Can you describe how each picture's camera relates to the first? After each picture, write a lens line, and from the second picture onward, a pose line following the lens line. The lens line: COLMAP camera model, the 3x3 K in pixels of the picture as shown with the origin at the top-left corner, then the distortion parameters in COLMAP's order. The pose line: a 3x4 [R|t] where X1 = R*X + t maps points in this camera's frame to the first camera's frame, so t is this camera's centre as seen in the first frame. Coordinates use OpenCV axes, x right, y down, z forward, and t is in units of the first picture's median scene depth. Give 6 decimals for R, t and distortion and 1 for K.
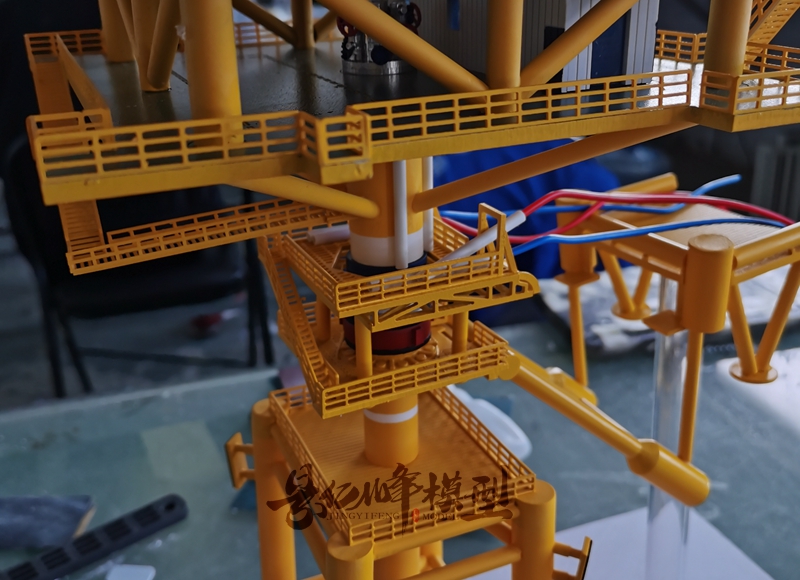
lens RADIAL K [[848.1, 0, 400.0], [0, 848.1, 290.0], [0, 0, 1]] dist [0.032627, -0.022898]
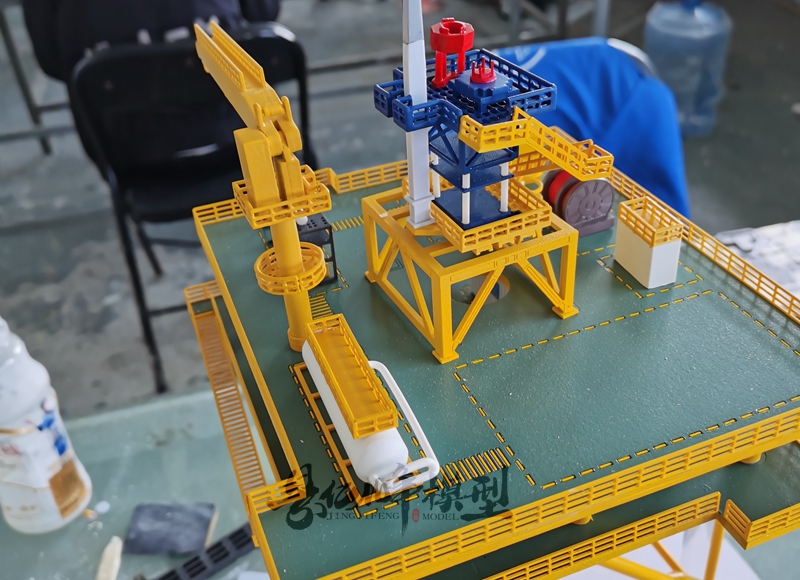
lens RADIAL K [[848.1, 0, 400.0], [0, 848.1, 290.0], [0, 0, 1]] dist [0.032627, -0.022898]
pose [[0.998661, 0.004378, -0.051553, -0.041244], [0.006606, 0.977470, 0.210973, -0.319384], [0.051315, -0.211031, 0.976131, -0.101581]]
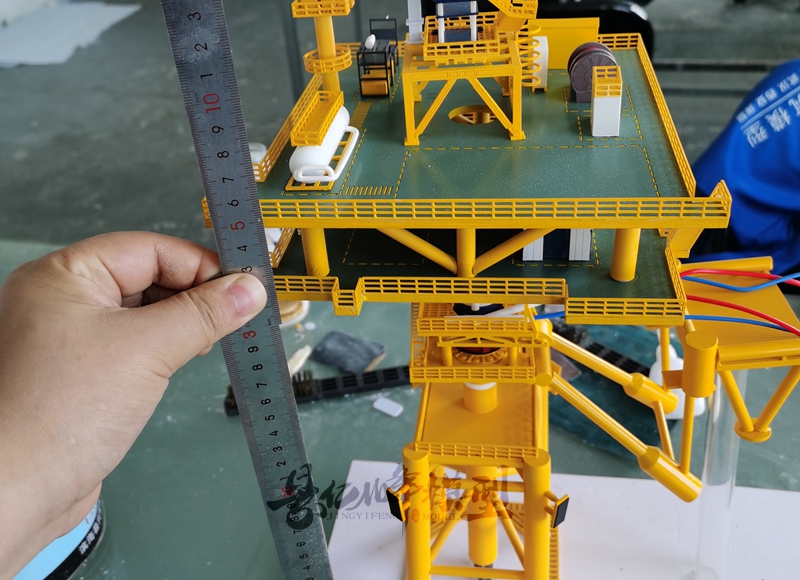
lens RADIAL K [[848.1, 0, 400.0], [0, 848.1, 290.0], [0, 0, 1]] dist [0.032627, -0.022898]
pose [[0.855675, 0.255884, -0.449827, 0.310183], [-0.157102, 0.956625, 0.245331, -0.225124], [0.493092, -0.139255, 0.858760, -0.245604]]
